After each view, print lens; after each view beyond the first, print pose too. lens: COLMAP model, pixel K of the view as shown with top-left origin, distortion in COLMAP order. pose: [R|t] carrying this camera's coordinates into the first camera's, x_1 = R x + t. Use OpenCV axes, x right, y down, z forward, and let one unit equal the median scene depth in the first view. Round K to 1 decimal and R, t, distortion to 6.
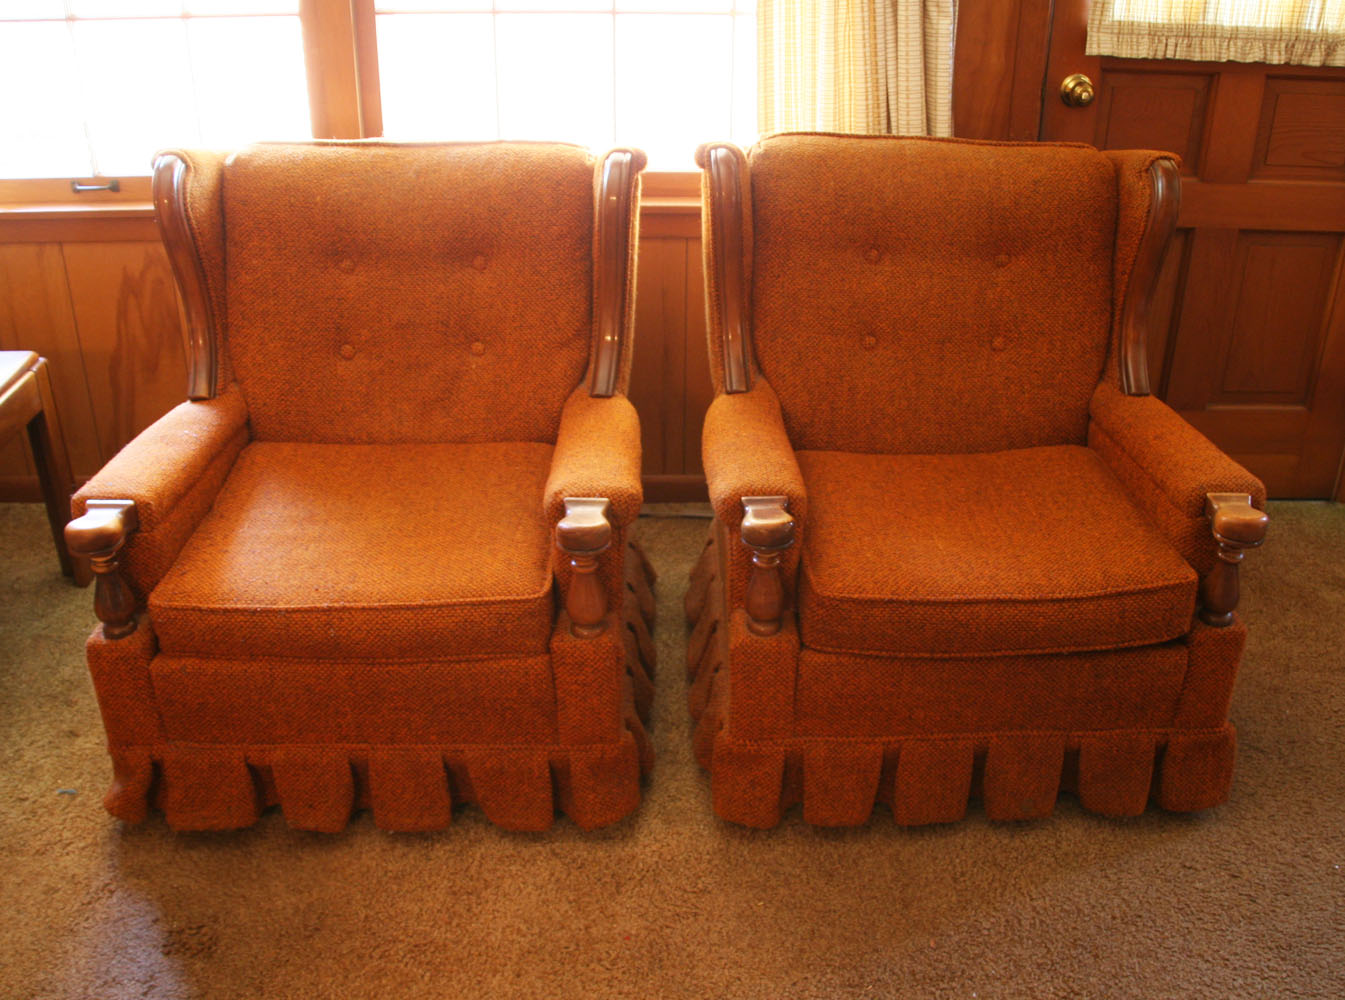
lens RADIAL K [[1112.4, 0, 679.1], [0, 1112.4, 503.0], [0, 0, 1]] dist [-0.101371, 0.027861]
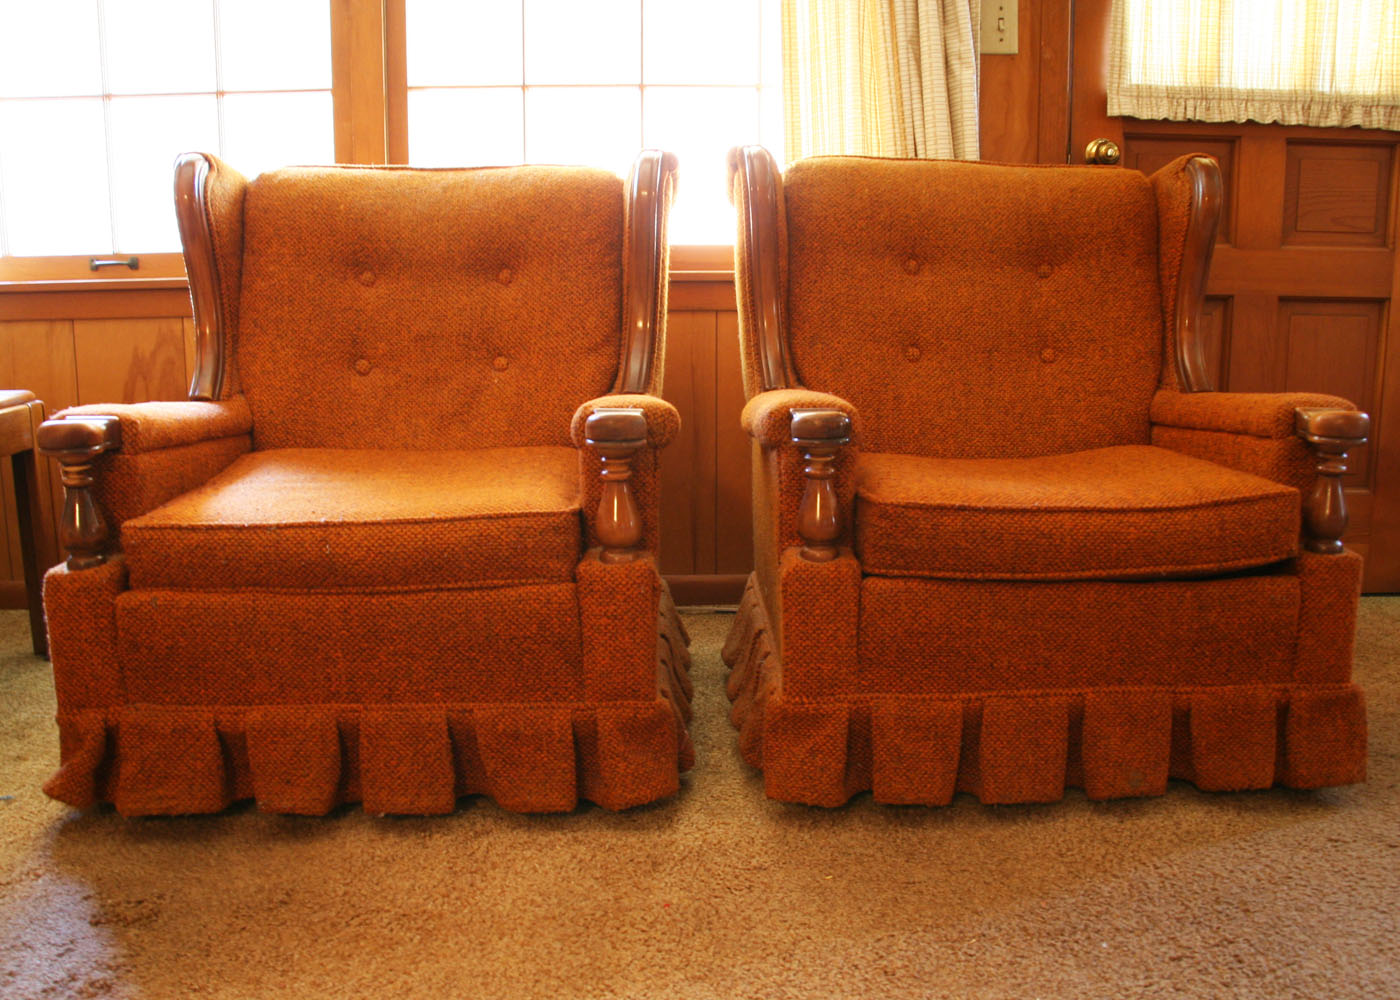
lens RADIAL K [[1145.0, 0, 706.7], [0, 1145.0, 505.5], [0, 0, 1]] dist [-0.106189, 0.035530]
pose [[0.999891, -0.012851, 0.007203, -0.018434], [0.014215, 0.970020, -0.242607, 0.283824], [-0.003869, 0.242683, 0.970098, 0.108189]]
